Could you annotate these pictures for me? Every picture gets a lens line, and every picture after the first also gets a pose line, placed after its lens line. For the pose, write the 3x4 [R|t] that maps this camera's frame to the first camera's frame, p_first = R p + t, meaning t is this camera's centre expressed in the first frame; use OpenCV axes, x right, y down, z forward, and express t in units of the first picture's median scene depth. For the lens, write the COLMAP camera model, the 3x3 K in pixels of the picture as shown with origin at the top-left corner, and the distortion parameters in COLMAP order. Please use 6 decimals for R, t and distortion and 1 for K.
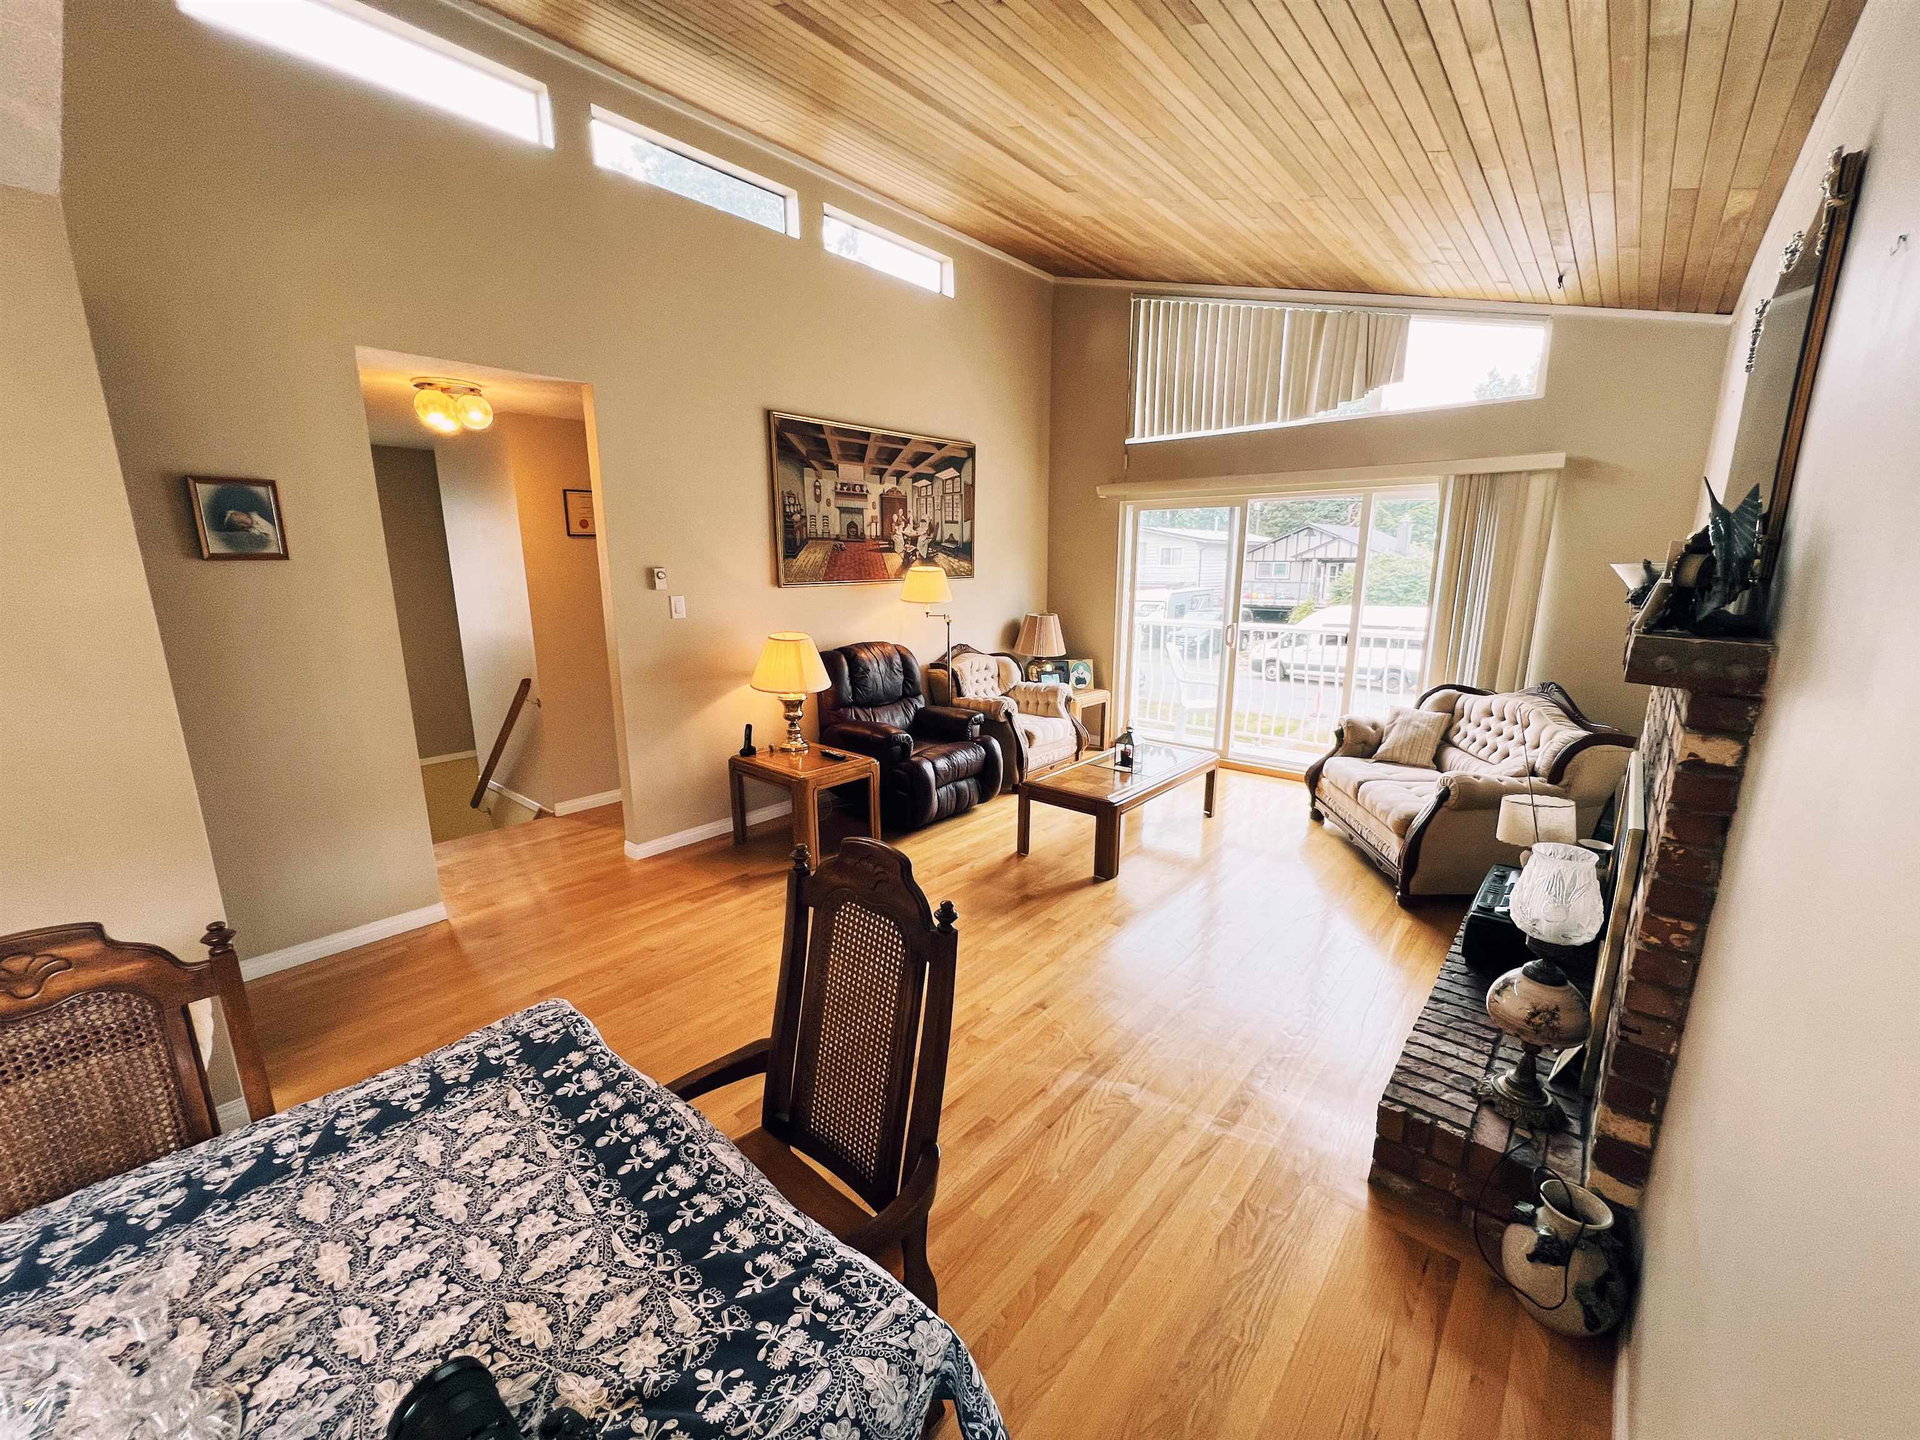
lens RADIAL K [[768.5, 0, 959.5], [0, 768.5, 721.1], [0, 0, 1]] dist [0.000924, -0.000128]
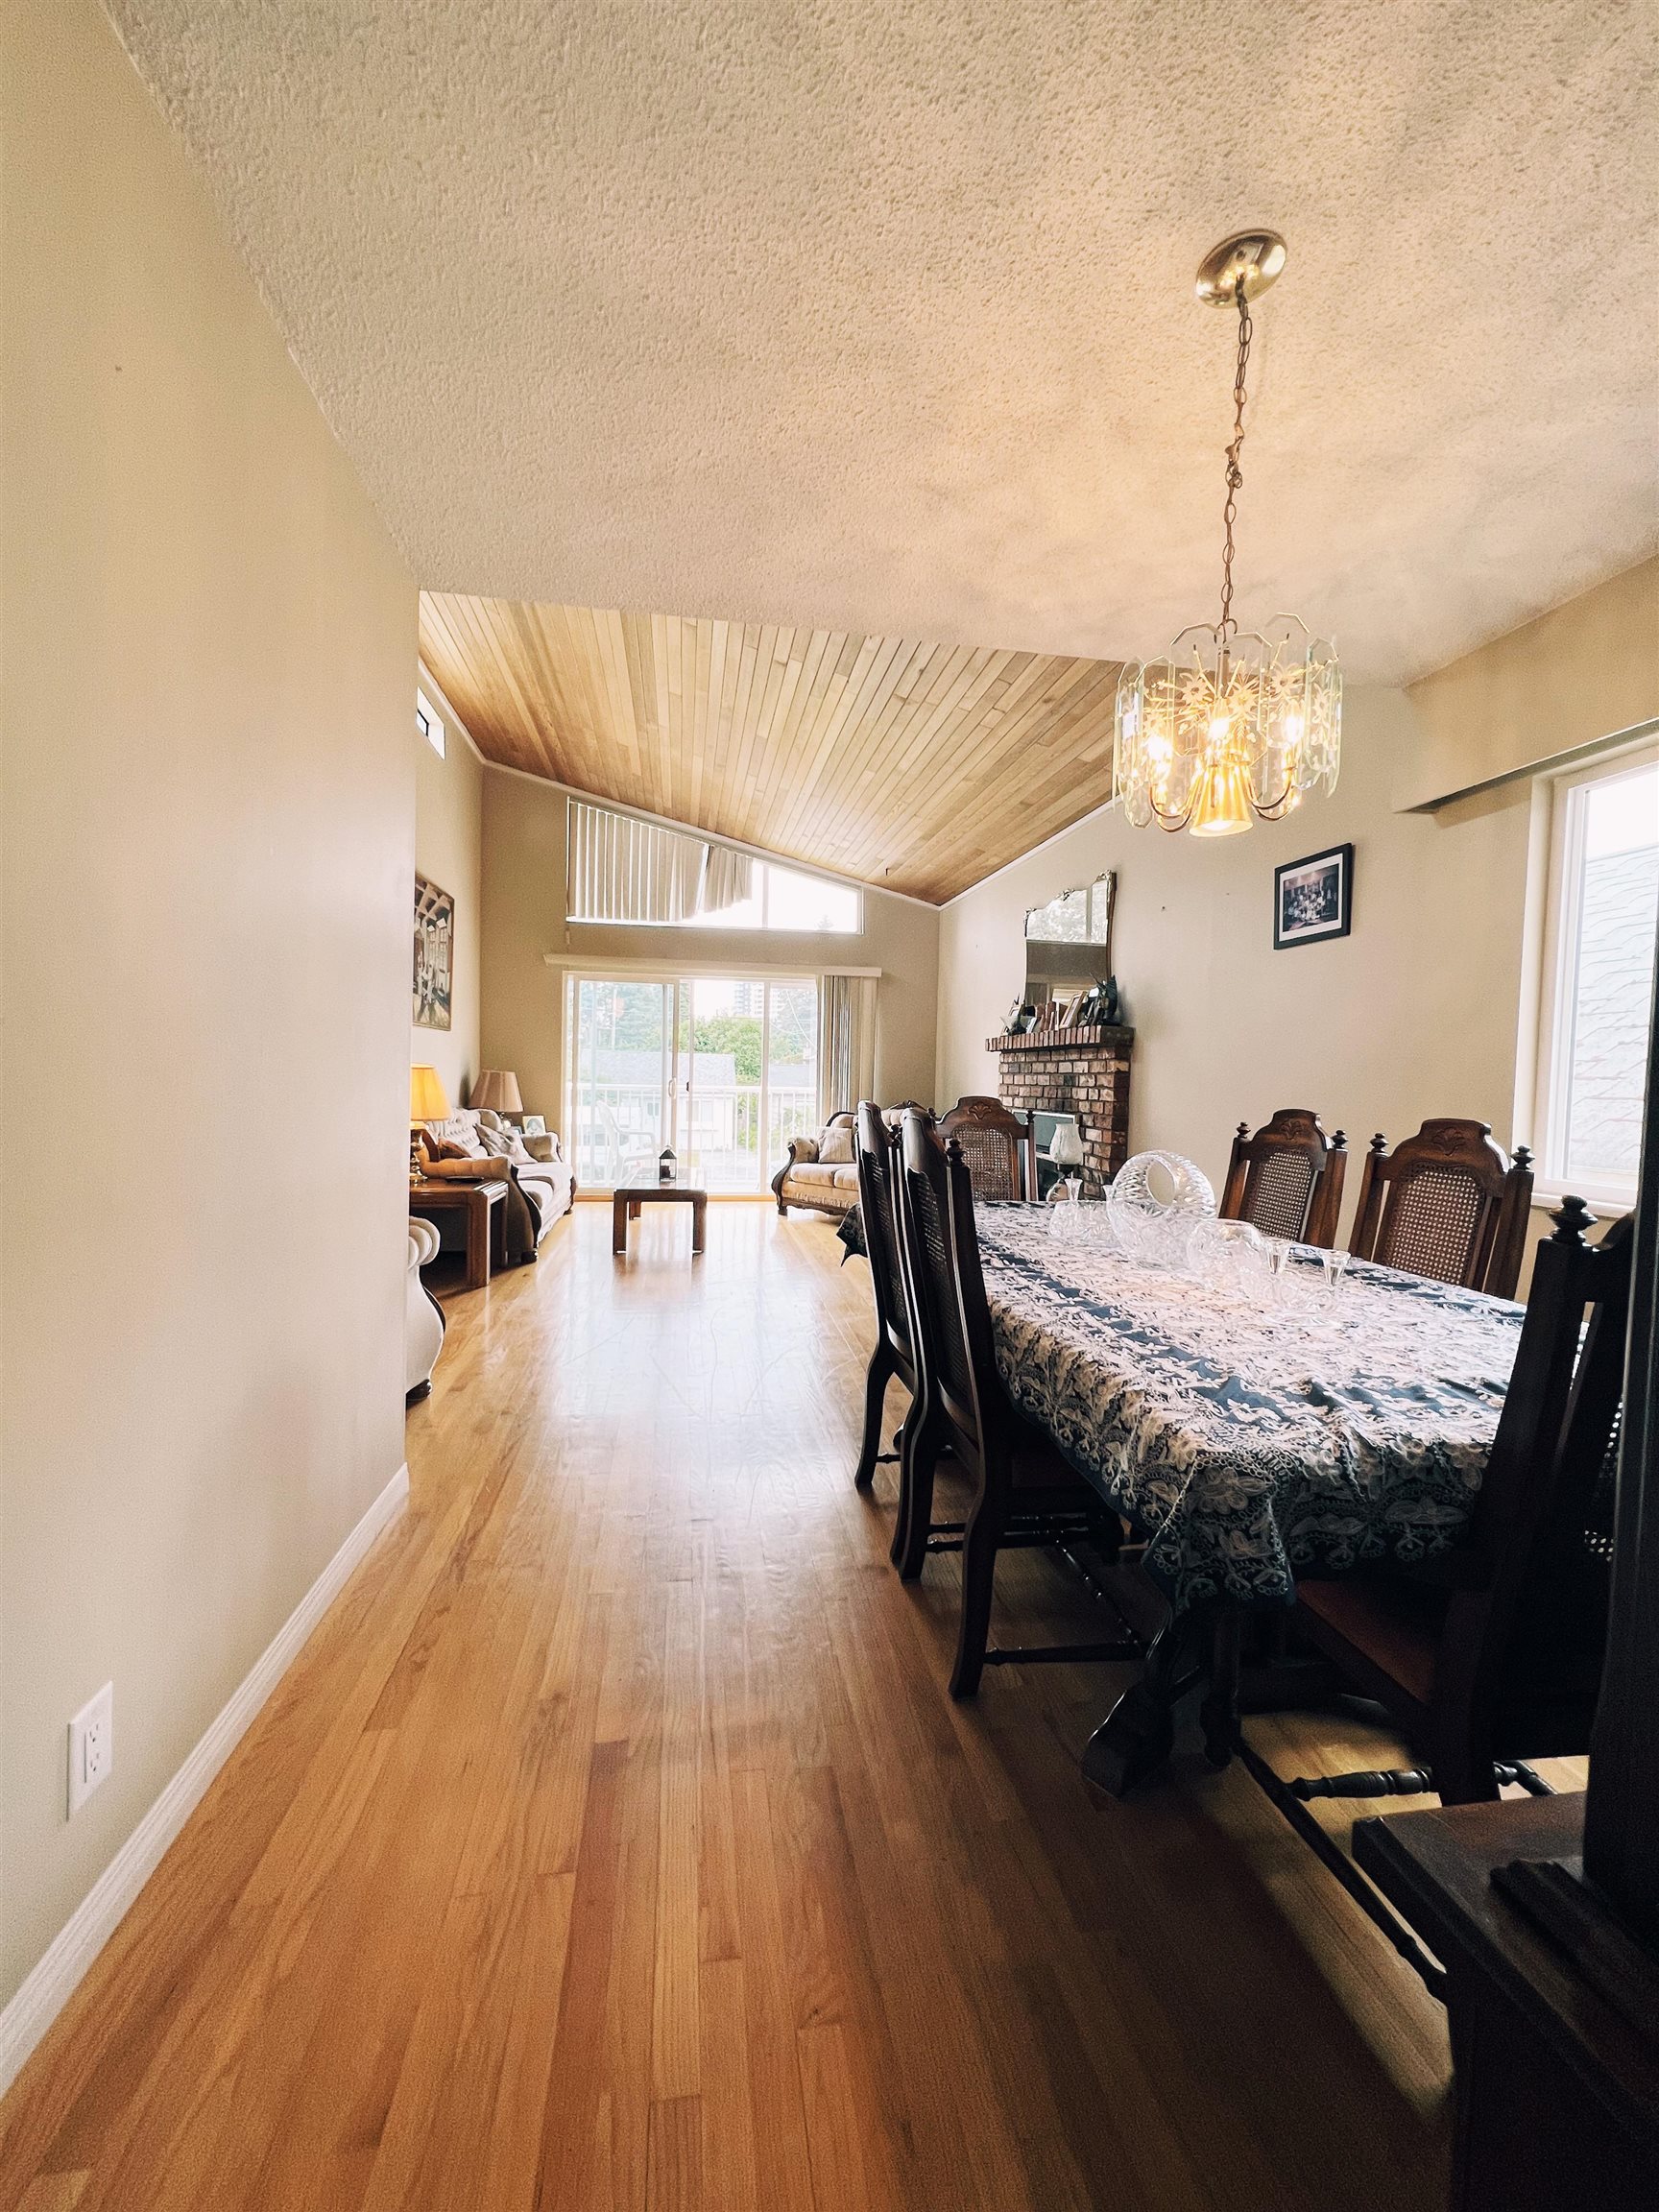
lens RADIAL K [[885.4, 0, 822.0], [0, 885.4, 1103.1], [0, 0, 1]] dist [0.000924, -0.000128]
pose [[0.647407, -0.005079, 0.762127, -0.600546], [0.135893, 0.984723, -0.108875, 0.102530], [-0.749931, 0.174055, 0.638207, -0.057580]]
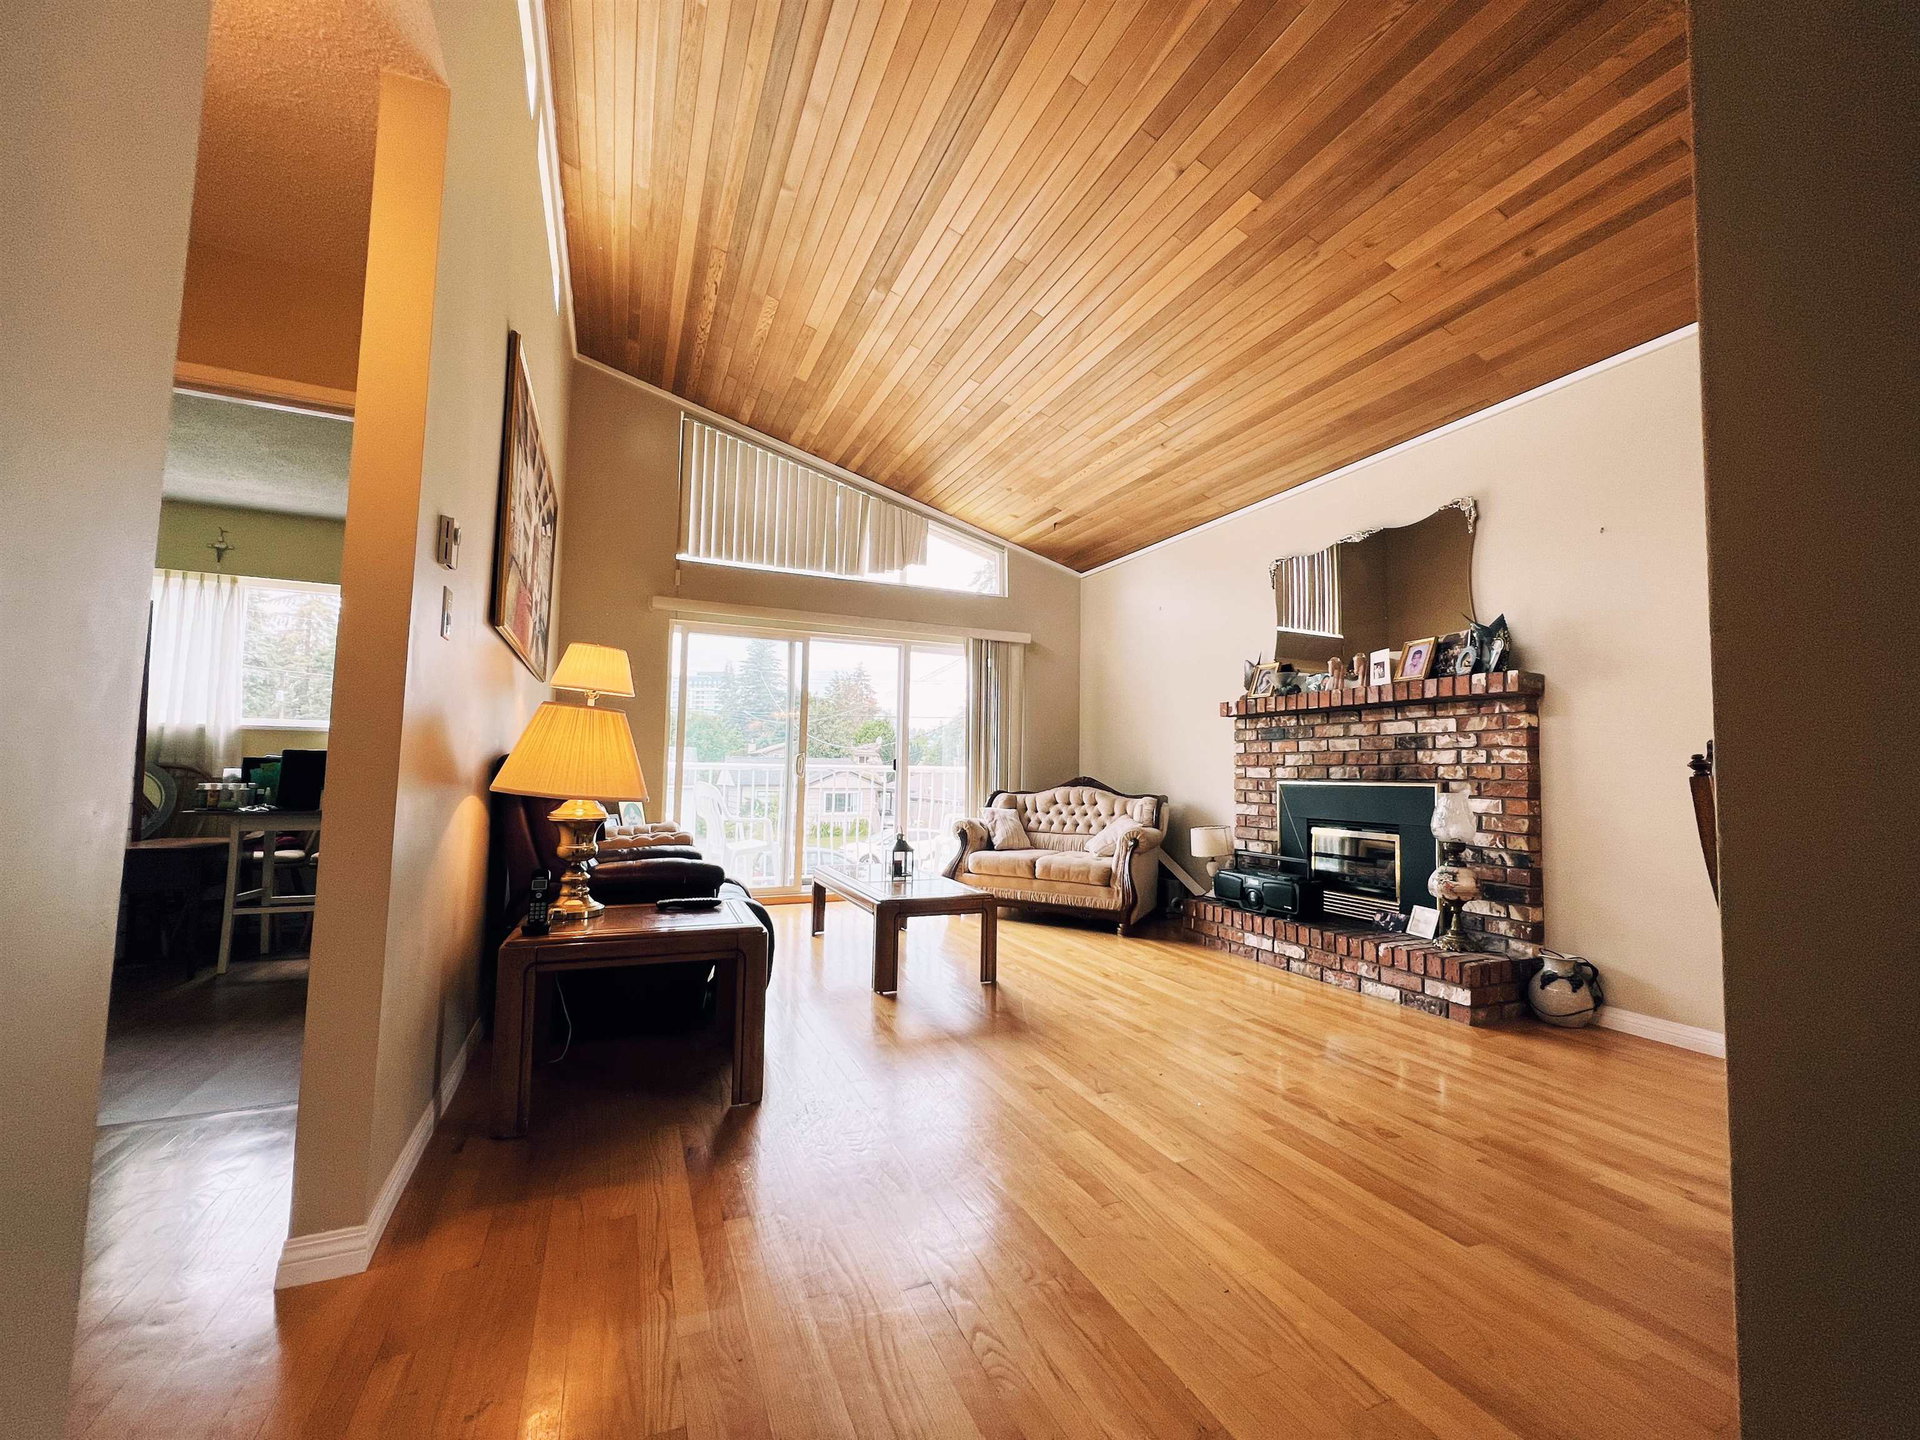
lens RADIAL K [[768.5, 0, 955.8], [0, 768.5, 720.2], [0, 0, 1]] dist [0.000924, -0.000128]
pose [[0.428004, 0.075162, 0.900646, -0.508252], [0.171751, 0.971611, -0.162704, 0.031717], [-0.887307, 0.224325, 0.402944, 0.444329]]
